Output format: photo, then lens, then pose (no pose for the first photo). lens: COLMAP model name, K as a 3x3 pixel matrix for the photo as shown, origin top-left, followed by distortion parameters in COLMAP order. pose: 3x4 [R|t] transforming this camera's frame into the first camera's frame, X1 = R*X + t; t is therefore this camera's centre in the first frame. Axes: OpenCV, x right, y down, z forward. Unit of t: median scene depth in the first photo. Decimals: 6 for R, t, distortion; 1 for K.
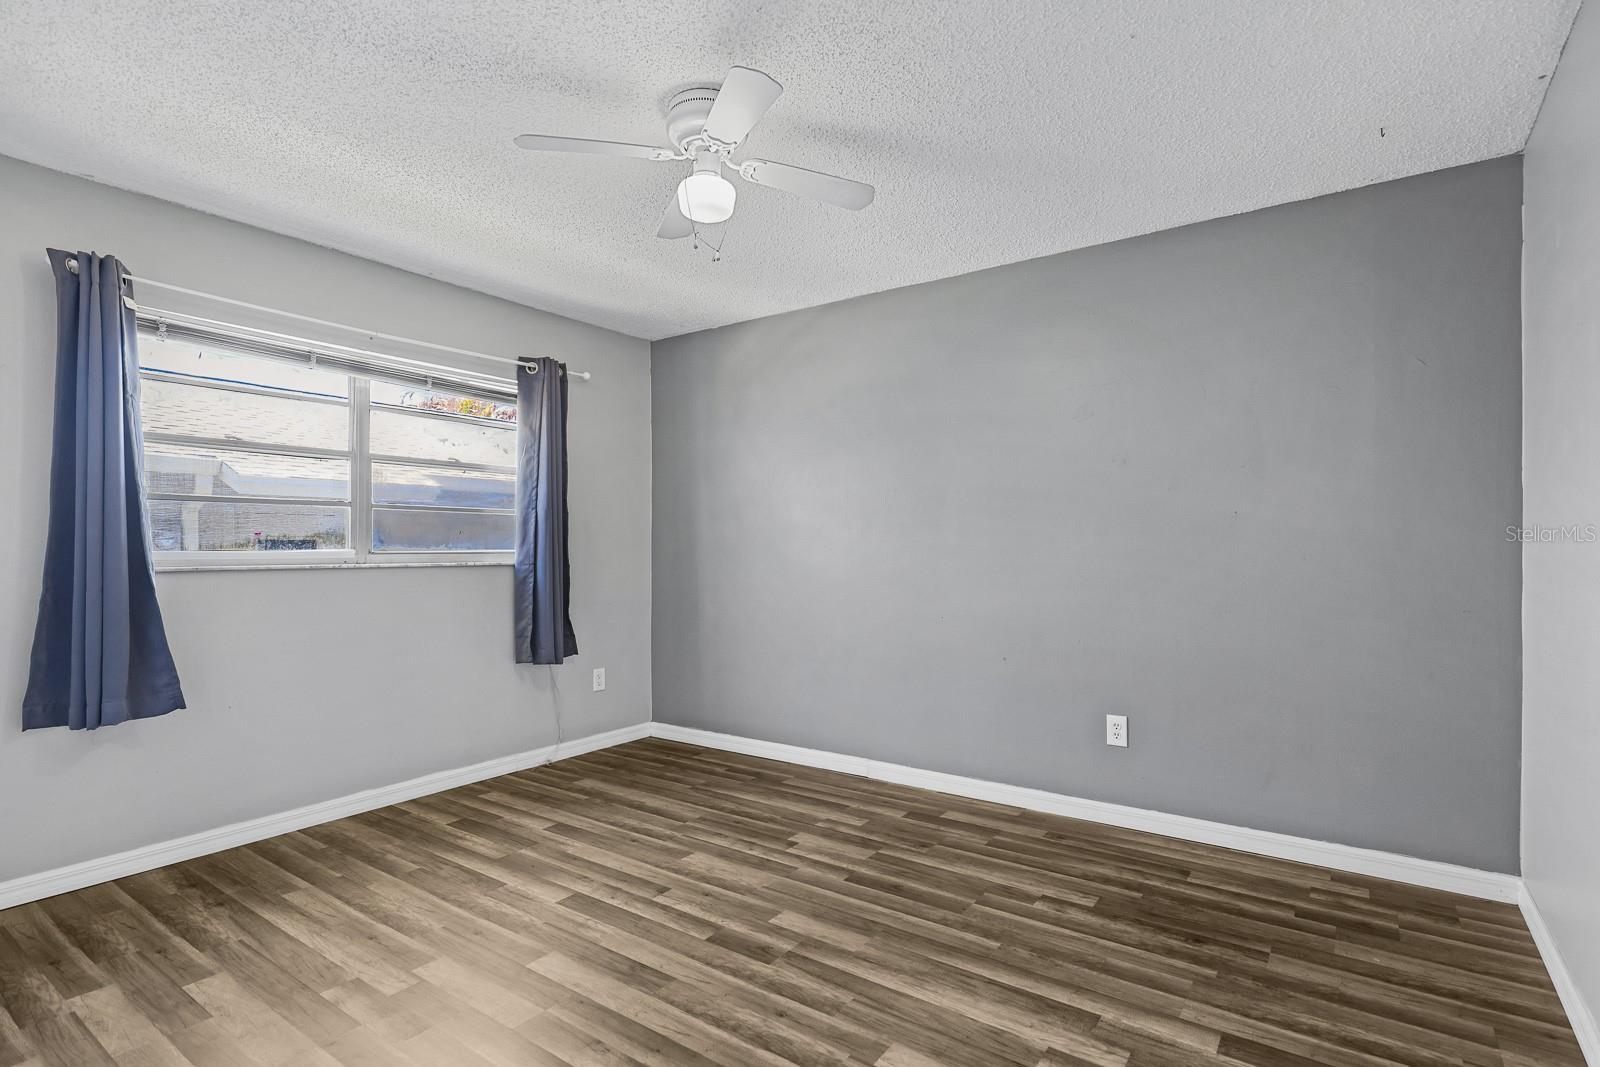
lens RADIAL K [[784.4, 0, 800.0], [0, 784.4, 533.5], [0, 0, 1]] dist [-0.000619, 0.000026]
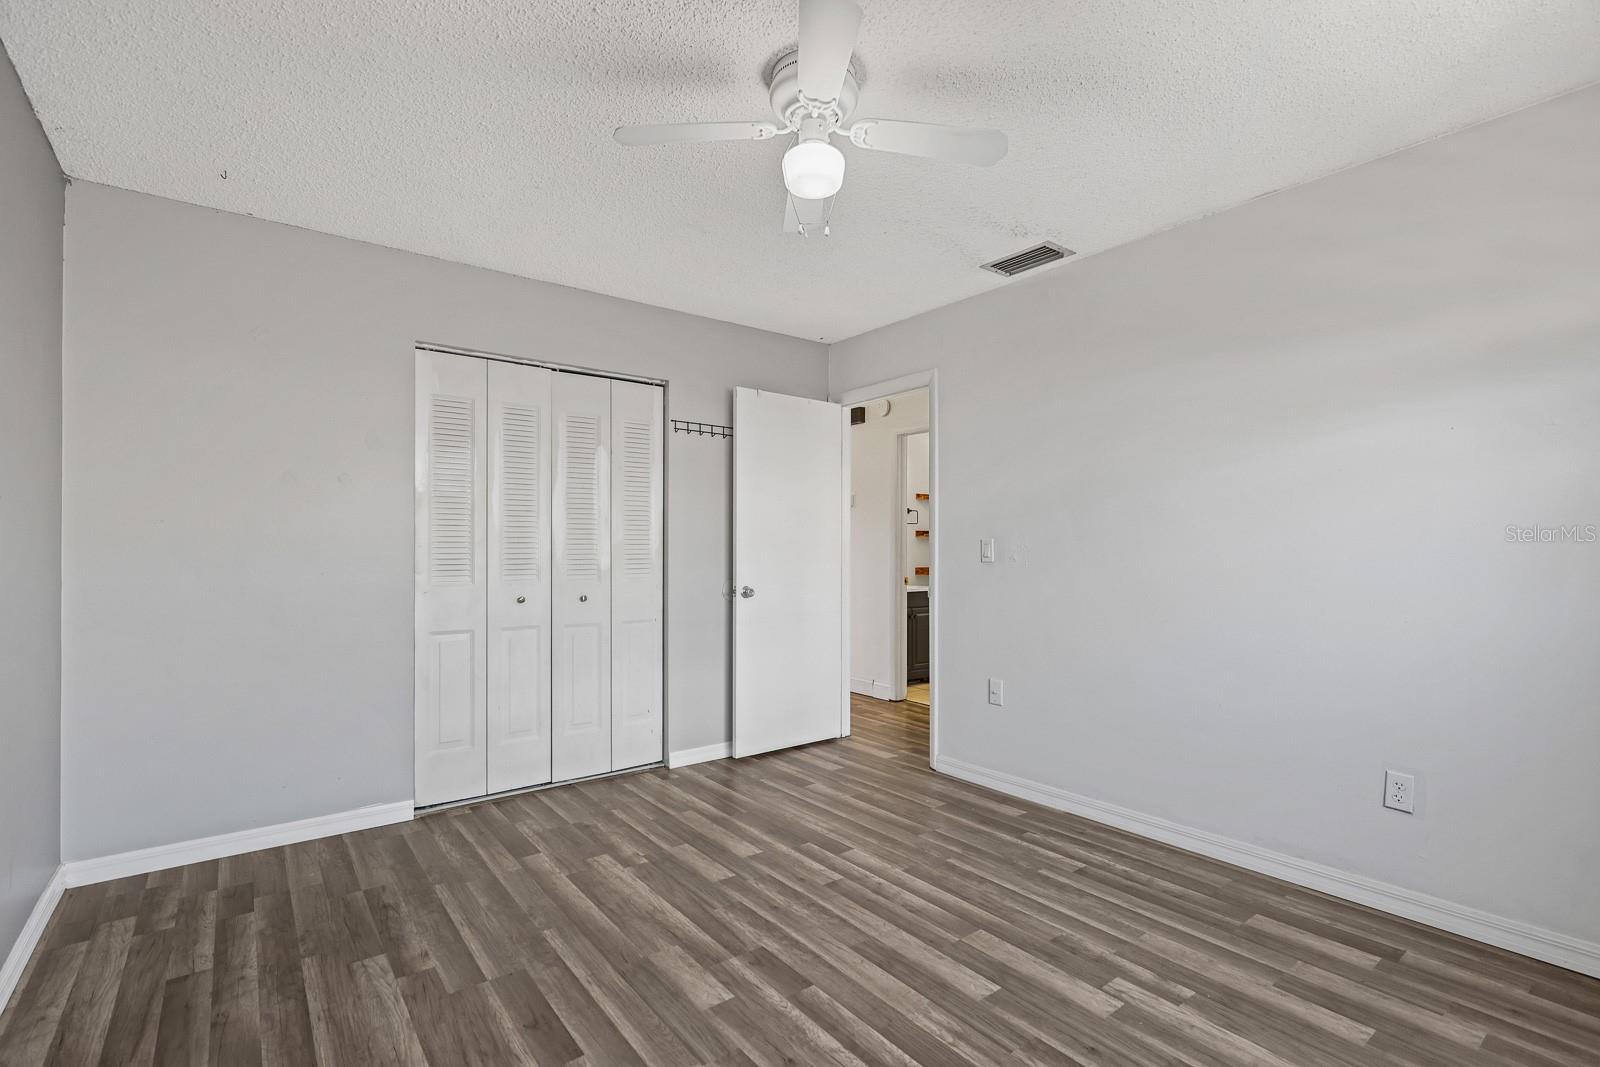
lens RADIAL K [[730.0, 0, 800.0], [0, 730.0, 533.5], [0, 0, 1]] dist [-0.000426, -0.000069]
pose [[-0.956897, 0.007502, 0.290331, -0.366385], [-0.004189, 0.999206, -0.039624, 0.031652], [-0.290397, -0.039132, -0.956106, 1.887788]]
